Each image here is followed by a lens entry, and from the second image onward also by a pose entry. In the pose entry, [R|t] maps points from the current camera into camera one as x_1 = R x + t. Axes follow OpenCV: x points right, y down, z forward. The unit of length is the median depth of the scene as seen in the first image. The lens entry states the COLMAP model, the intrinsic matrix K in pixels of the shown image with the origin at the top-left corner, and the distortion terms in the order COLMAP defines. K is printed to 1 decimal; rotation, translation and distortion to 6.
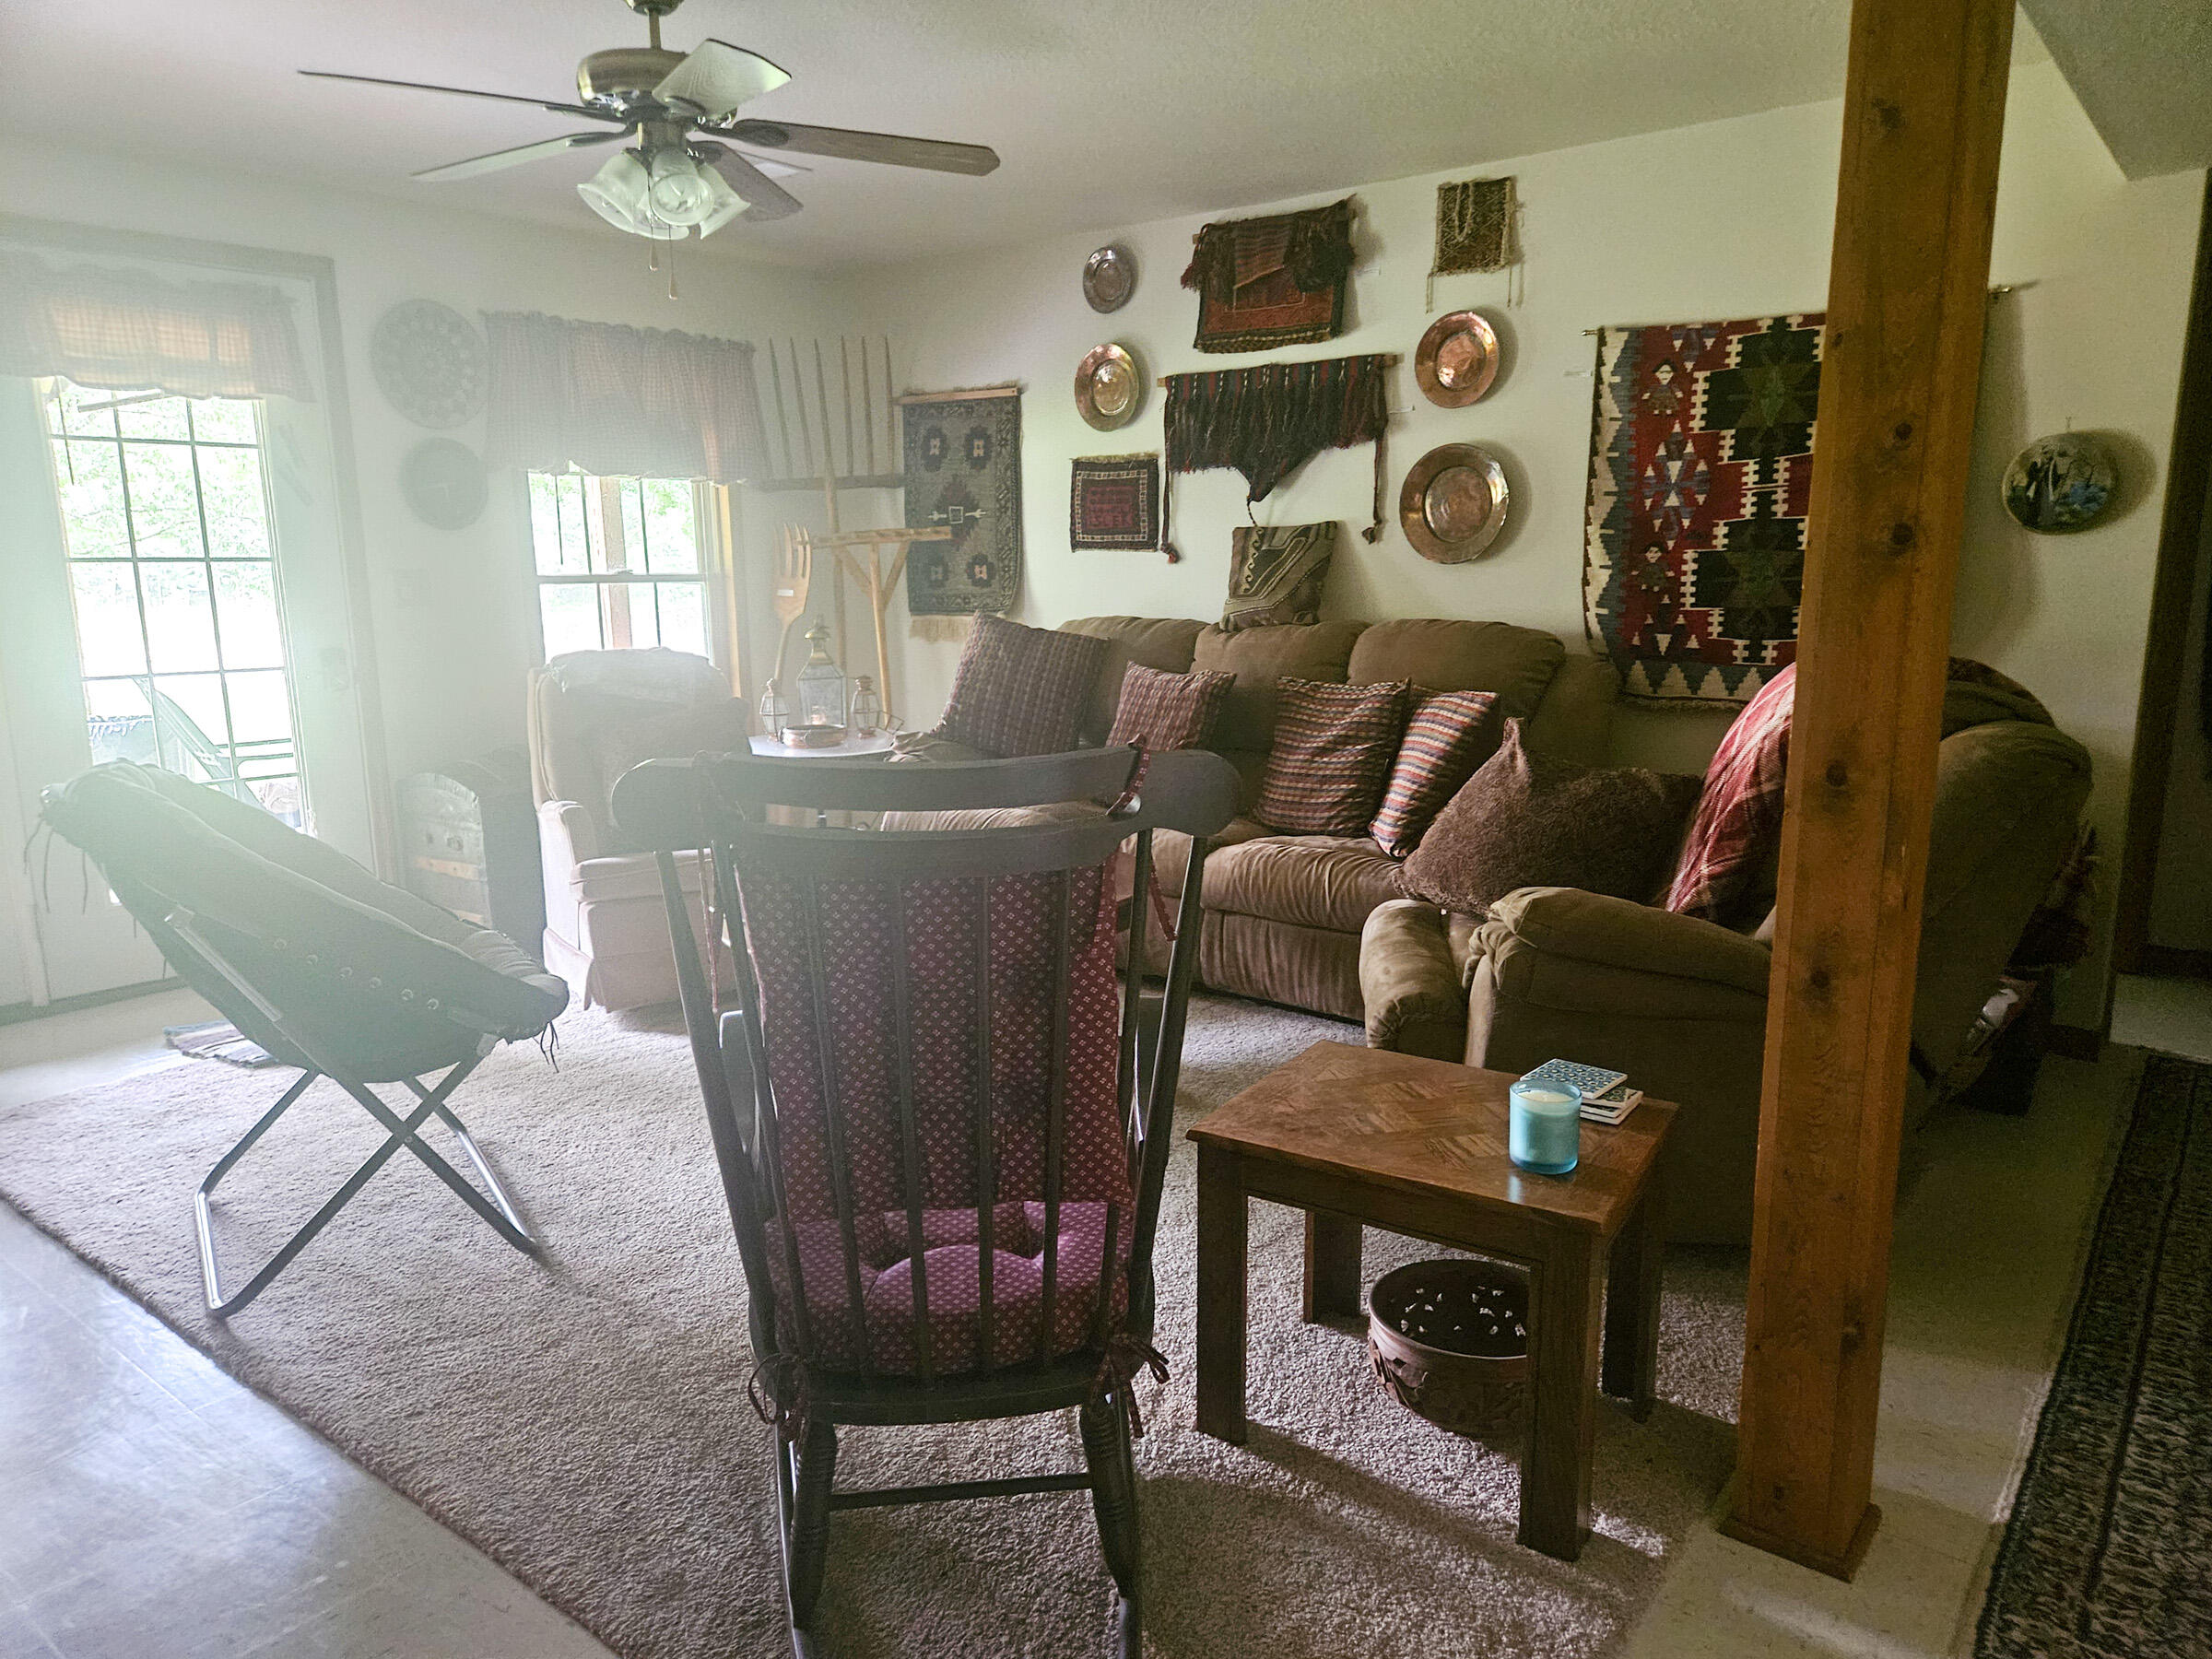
lens RADIAL K [[1483.6, 0, 1106.3], [0, 1483.6, 838.4], [0, 0, 1]] dist [0.073078, -0.055012]
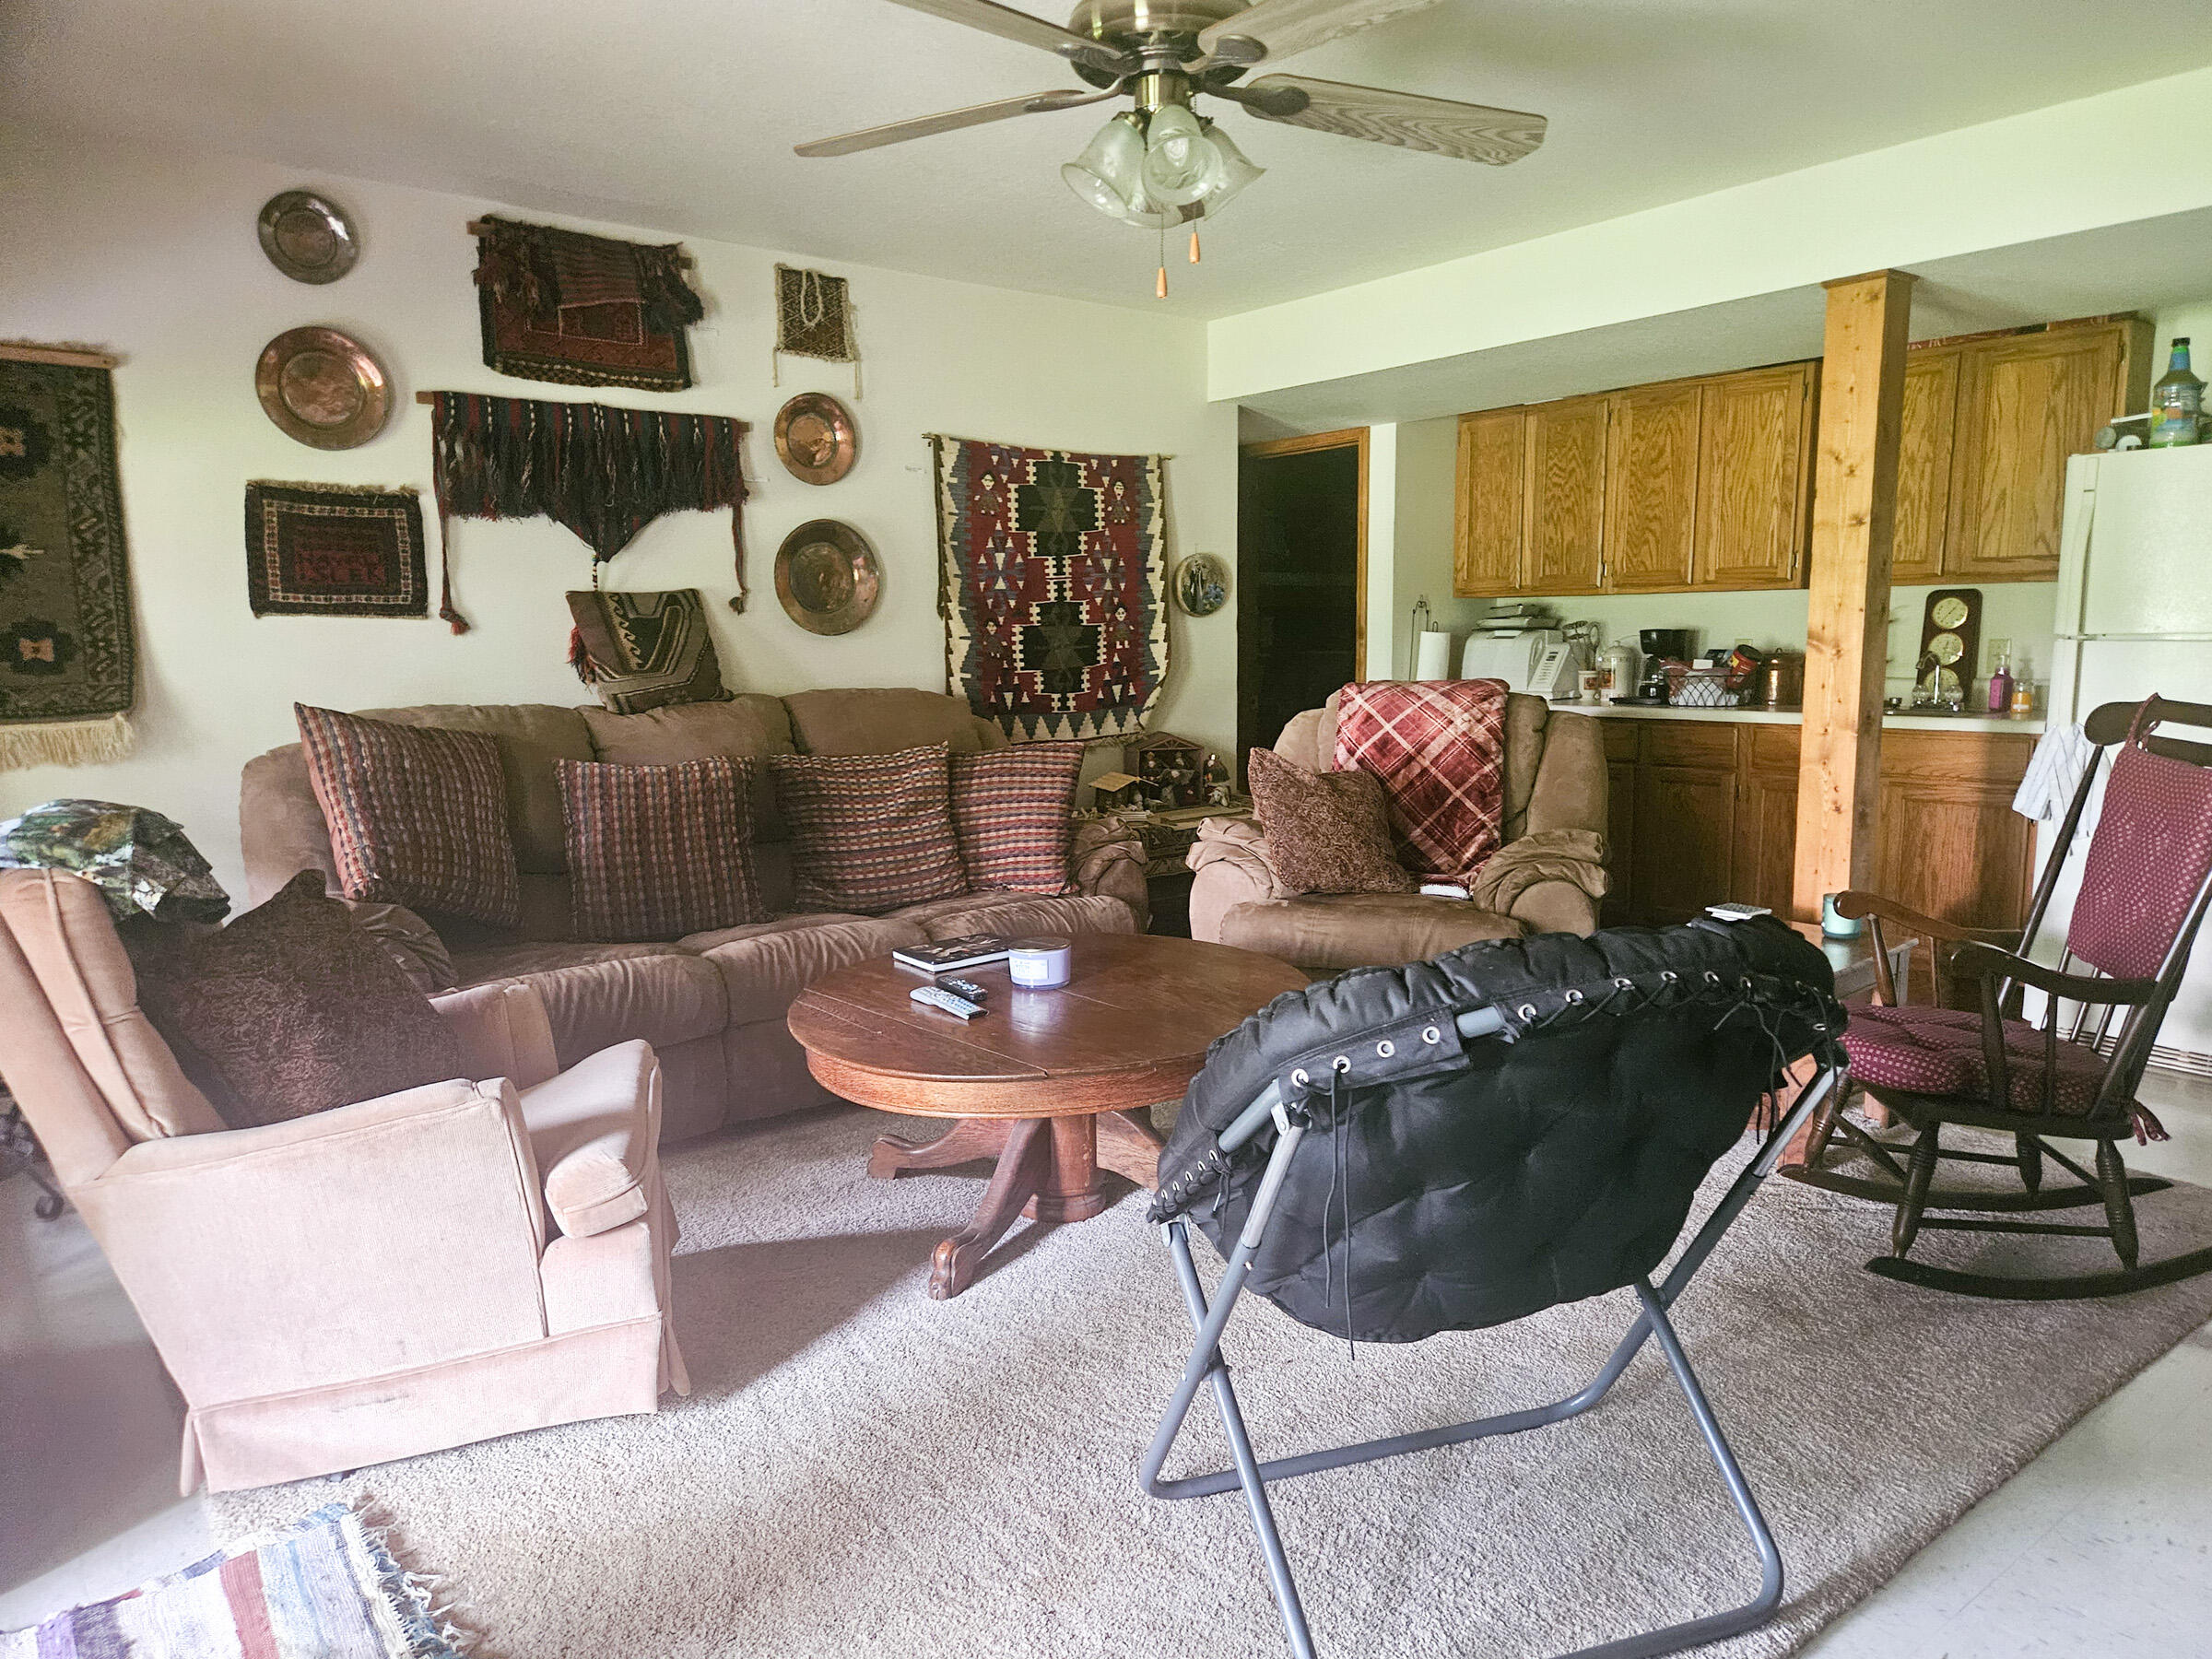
lens RADIAL K [[1483.6, 0, 1103.3], [0, 1483.6, 826.3], [0, 0, 1]] dist [0.073078, -0.055012]
pose [[0.245165, -0.126692, 0.961168, -0.776991], [0.181748, 0.979853, 0.082796, -0.113755], [-0.952293, 0.154392, 0.263252, 0.614690]]
